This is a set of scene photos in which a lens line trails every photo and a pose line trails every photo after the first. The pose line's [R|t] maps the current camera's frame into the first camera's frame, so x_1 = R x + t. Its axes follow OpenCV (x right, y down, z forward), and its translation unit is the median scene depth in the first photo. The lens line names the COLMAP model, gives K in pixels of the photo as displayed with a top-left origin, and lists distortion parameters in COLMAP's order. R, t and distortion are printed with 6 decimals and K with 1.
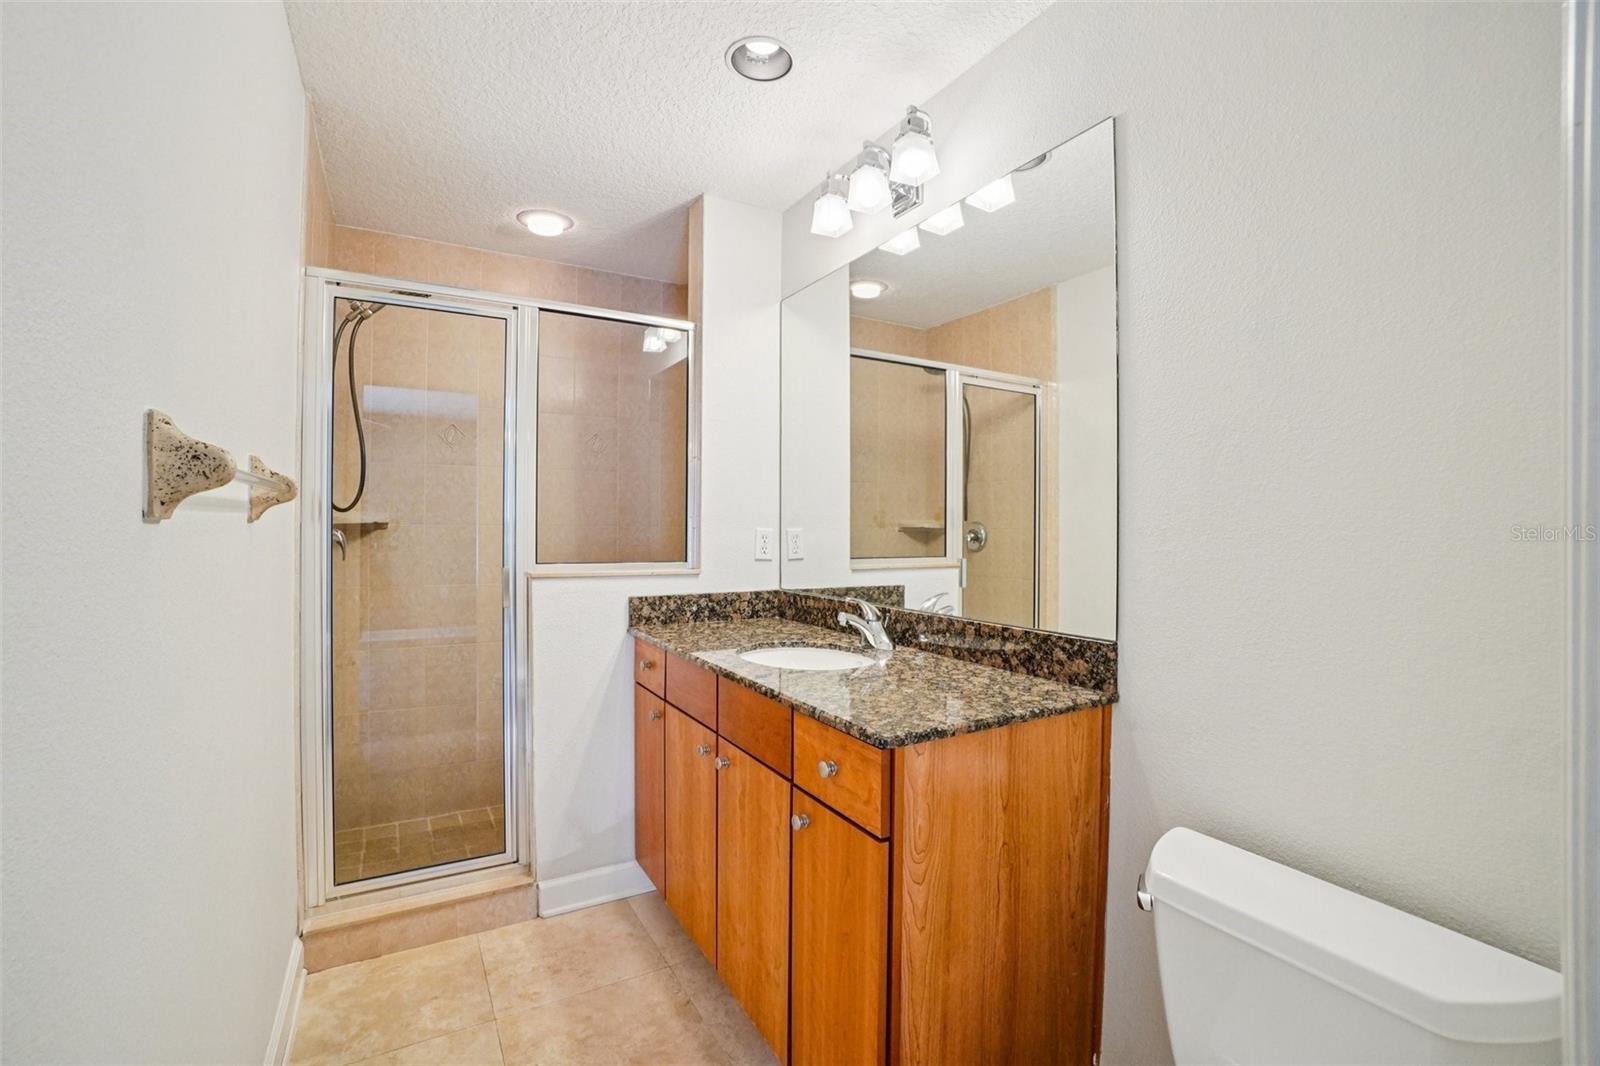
lens RADIAL K [[710.6, 0, 798.9], [0, 710.6, 524.5], [0, 0, 1]] dist [-0.064299, 0.022859]
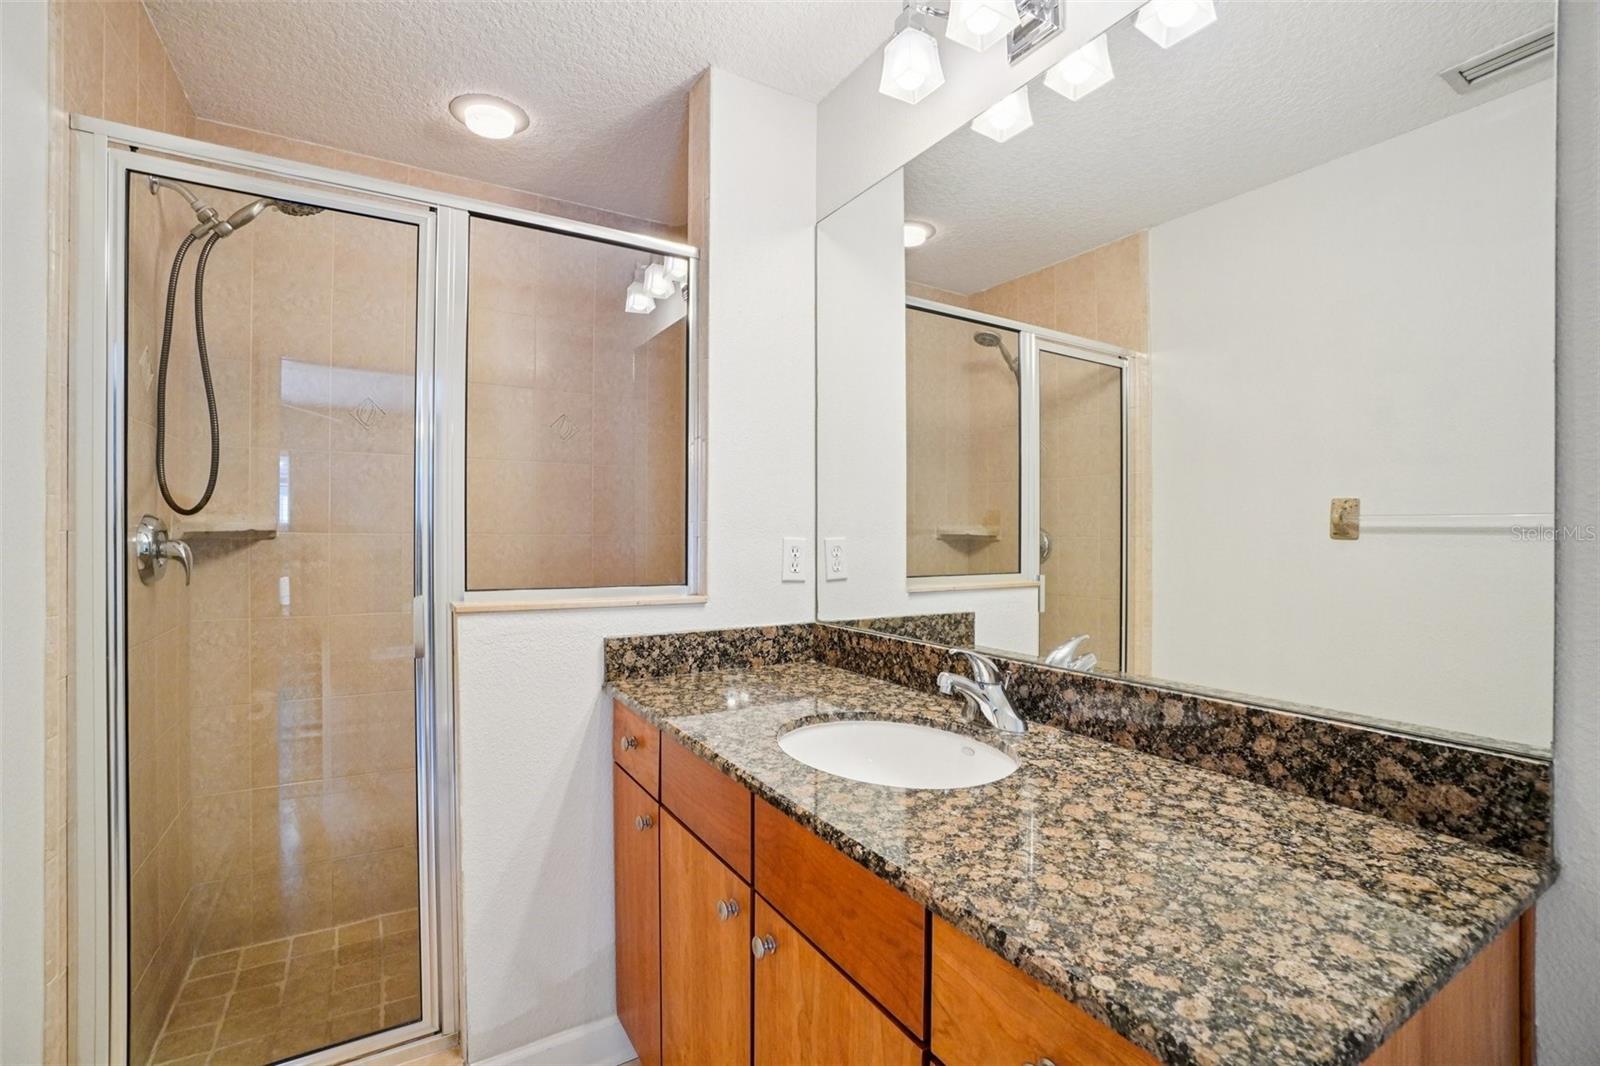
lens RADIAL K [[710.2, 0, 800.0], [0, 710.2, 533.0], [0, 0, 1]] dist [-0.062572, 0.022066]
pose [[0.999711, -0.002004, 0.023939, -0.066007], [0.001928, 0.999993, 0.003199, -0.001227], [-0.023945, -0.003152, 0.999708, 0.307827]]
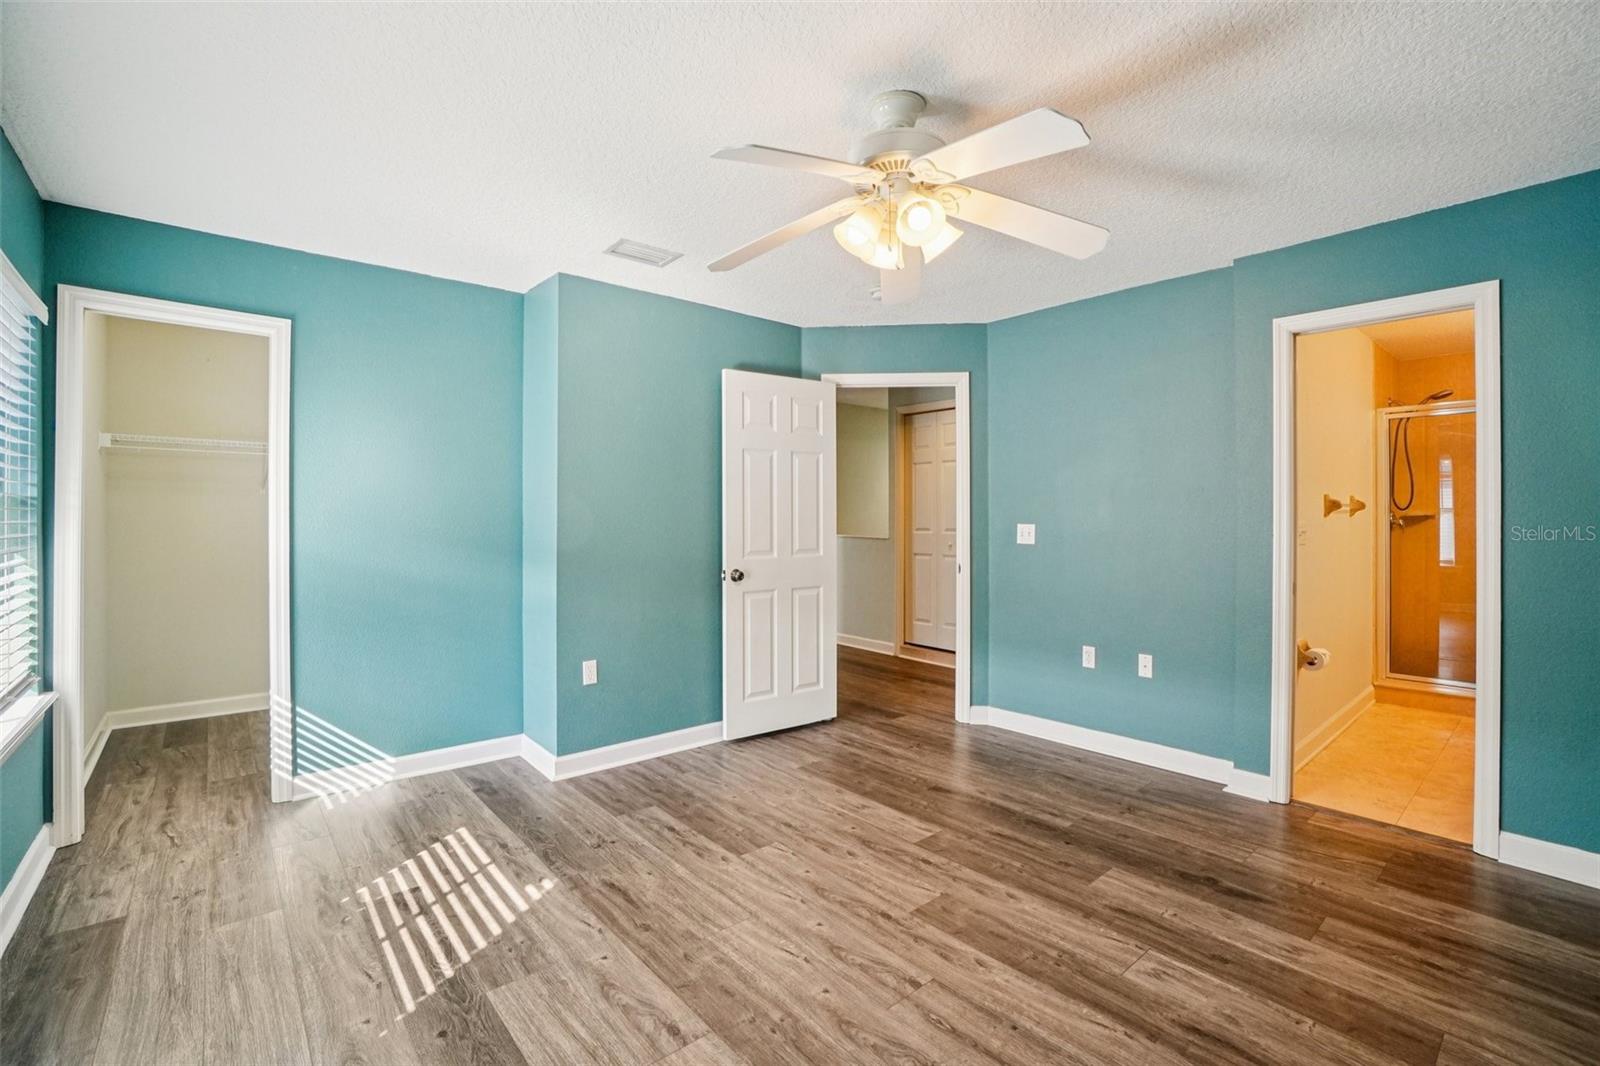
lens RADIAL K [[710.6, 0, 798.9], [0, 710.6, 524.5], [0, 0, 1]] dist [-0.064299, 0.022859]
pose [[0.181164, 0.005115, -0.983440, 1.035844], [0.007147, 0.999953, 0.006517, -0.003401], [0.983427, -0.008209, 0.181119, -1.153445]]
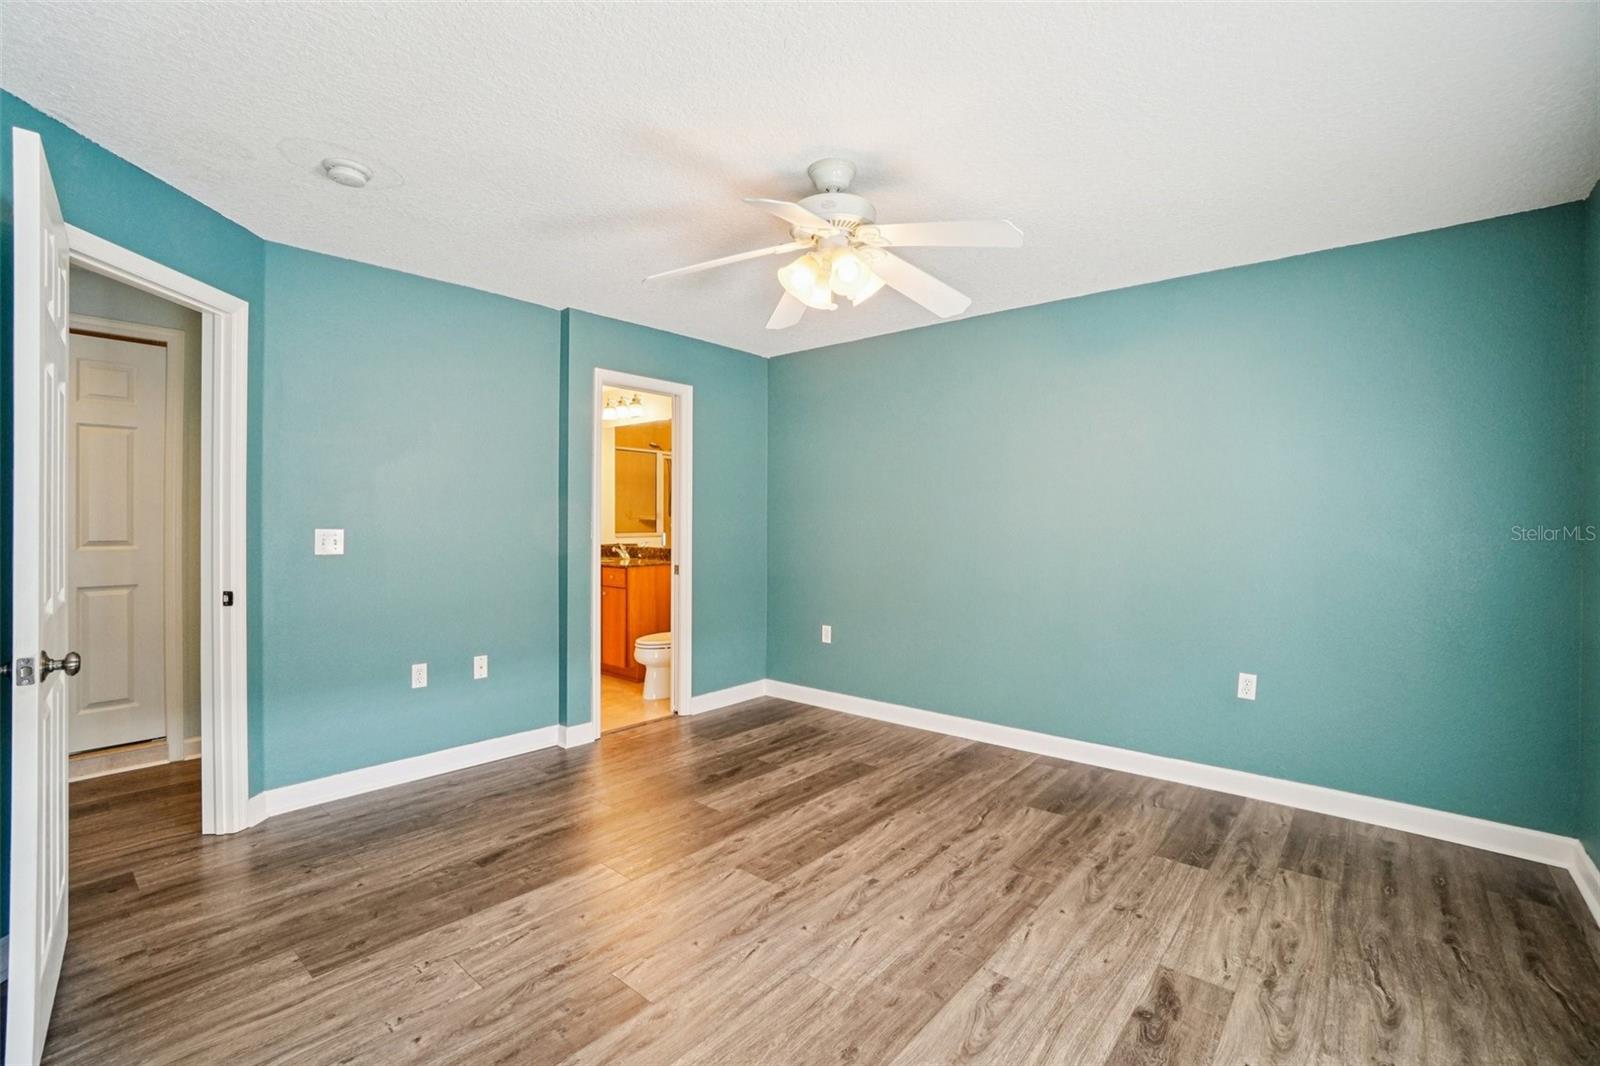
lens RADIAL K [[710.6, 0, 798.9], [0, 710.6, 524.5], [0, 0, 1]] dist [-0.064299, 0.022859]
pose [[0.944558, -0.004105, 0.328320, -0.157503], [-0.000123, 0.999917, 0.012856, -0.014267], [-0.328346, -0.012183, 0.944479, -1.819546]]
